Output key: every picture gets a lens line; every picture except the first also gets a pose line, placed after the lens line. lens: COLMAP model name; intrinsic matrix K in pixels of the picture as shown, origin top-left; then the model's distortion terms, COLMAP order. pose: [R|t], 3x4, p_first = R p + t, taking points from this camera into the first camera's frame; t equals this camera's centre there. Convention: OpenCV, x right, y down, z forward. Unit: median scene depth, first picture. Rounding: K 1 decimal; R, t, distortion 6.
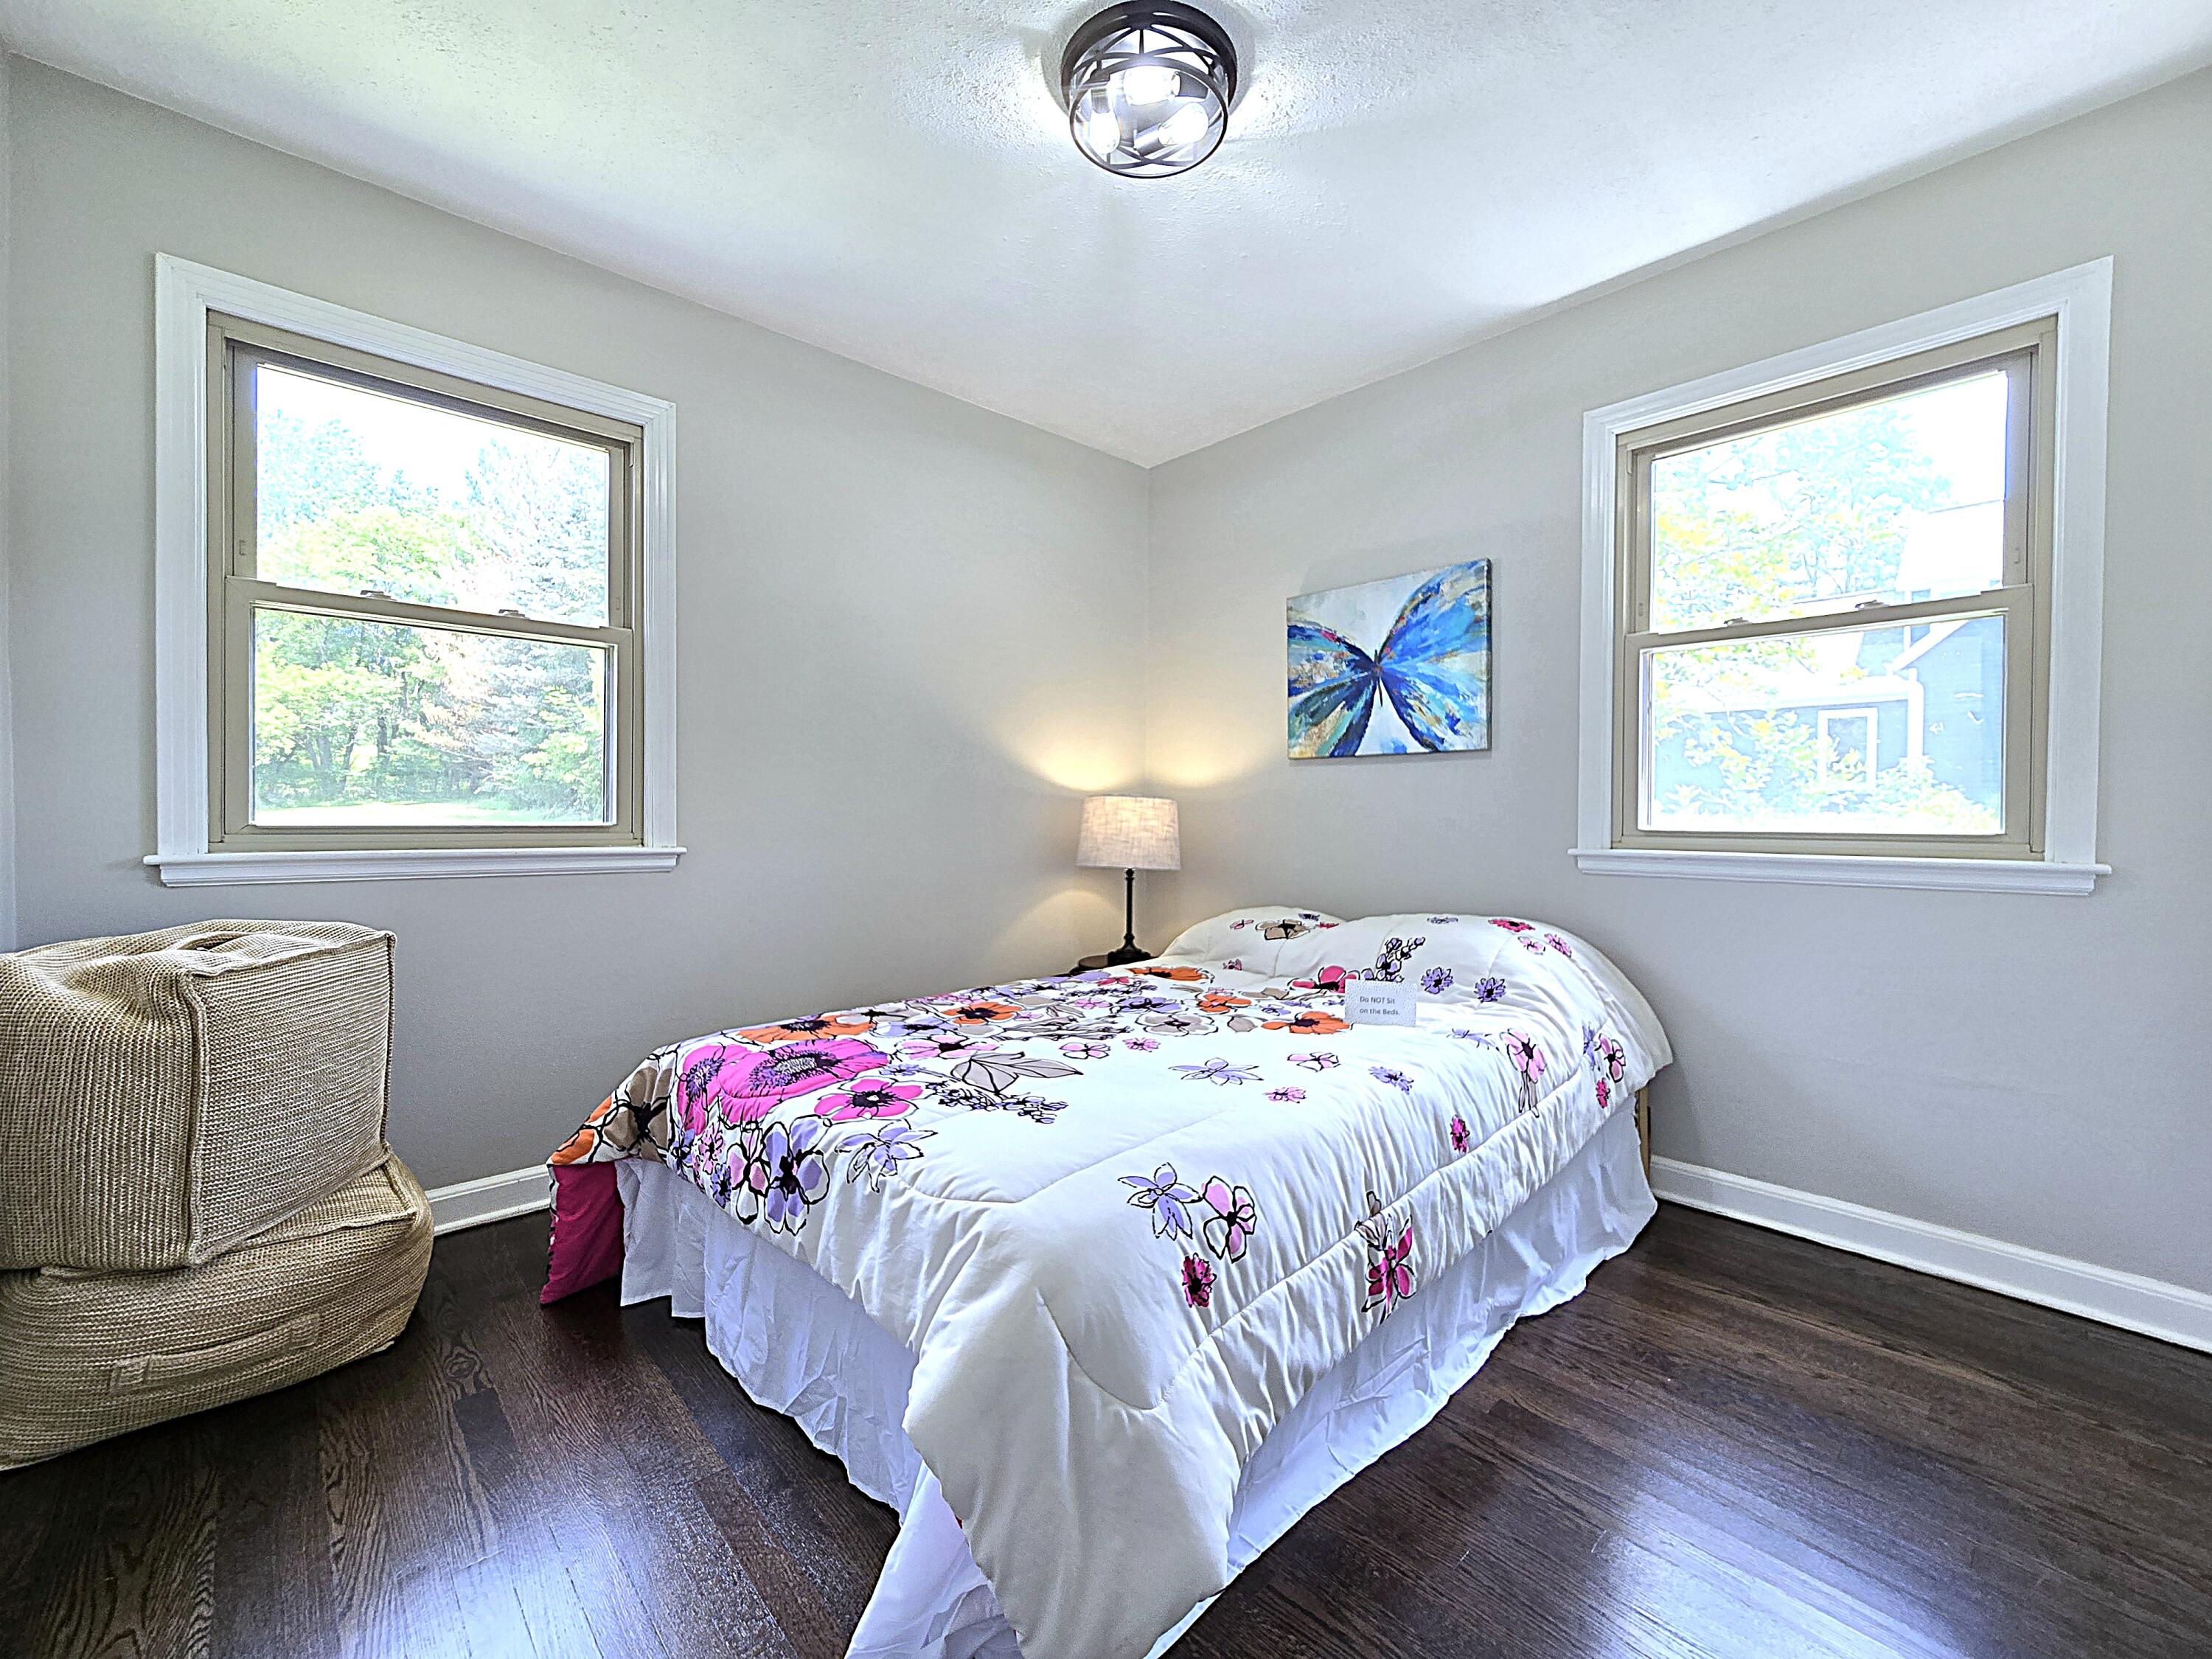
lens RADIAL K [[893.8, 0, 1114.0], [0, 893.8, 821.8], [0, 0, 1]] dist [-0.001599, -0.000051]
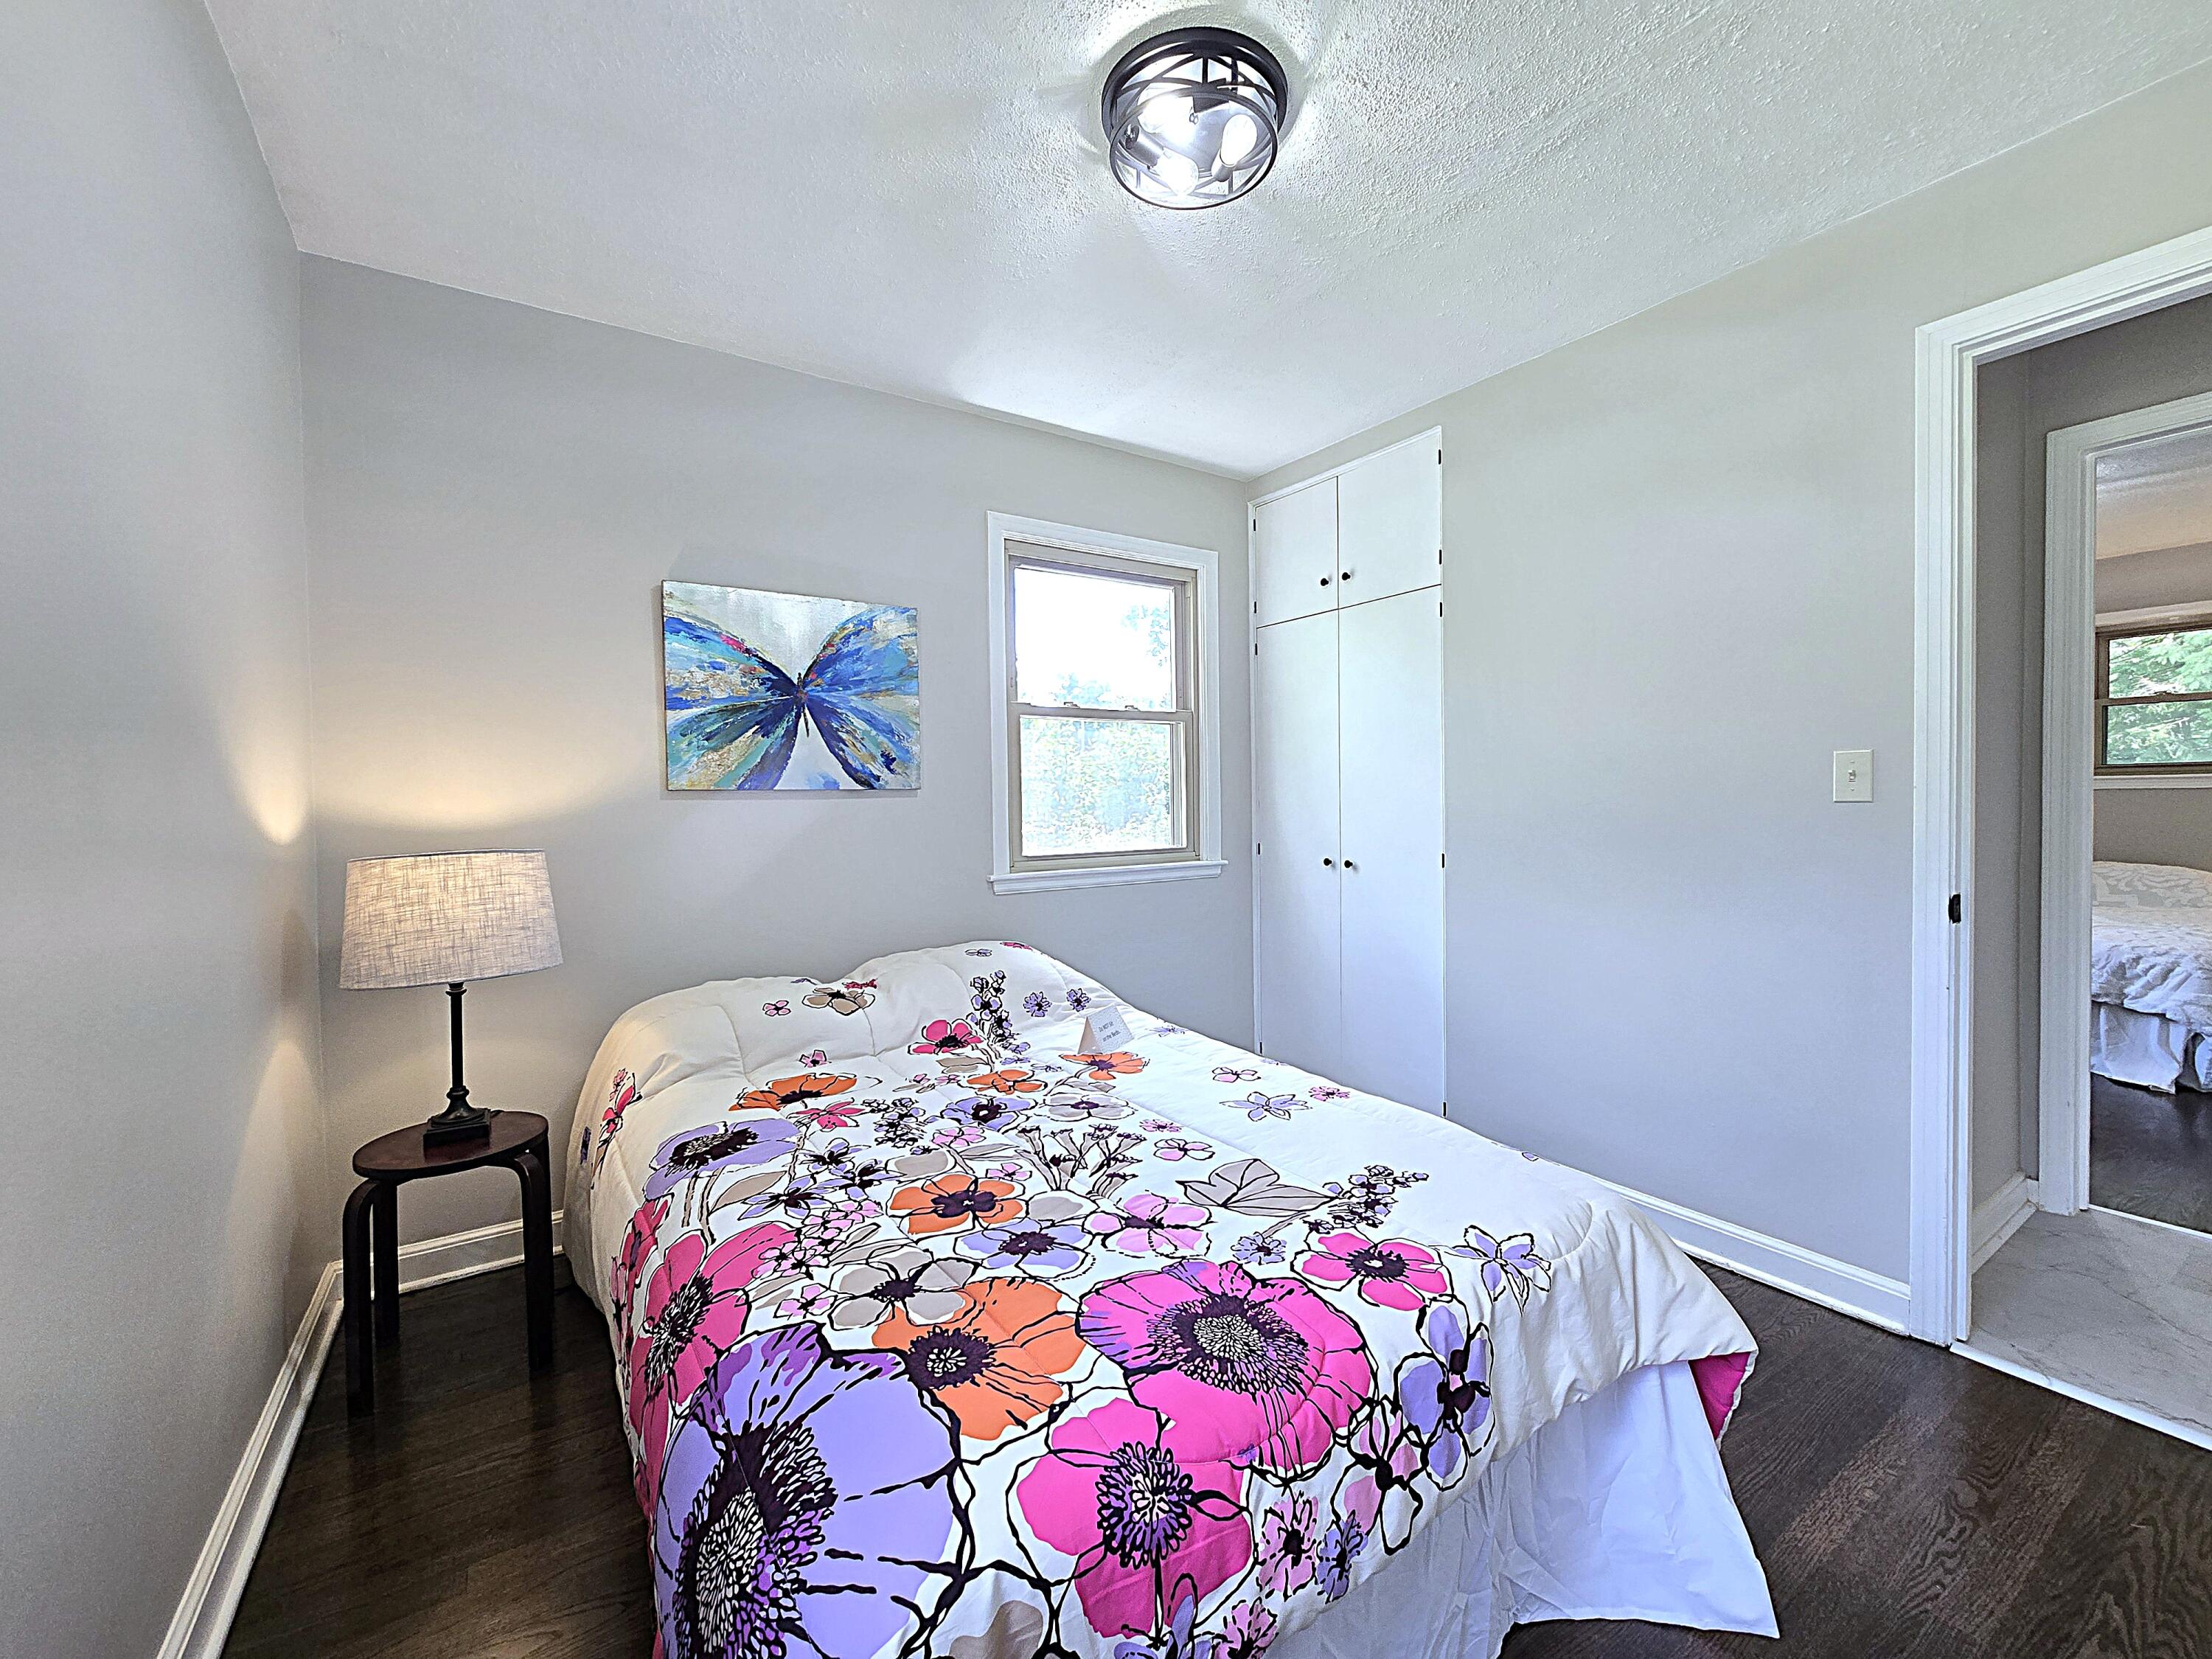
lens RADIAL K [[893.8, 0, 1114.0], [0, 893.8, 821.8], [0, 0, 1]] dist [-0.001599, -0.000051]
pose [[0.177337, -0.028050, 0.983750, -0.566338], [0.028787, 0.999314, 0.023305, -0.057808], [-0.983729, 0.024186, 0.178023, 0.561803]]
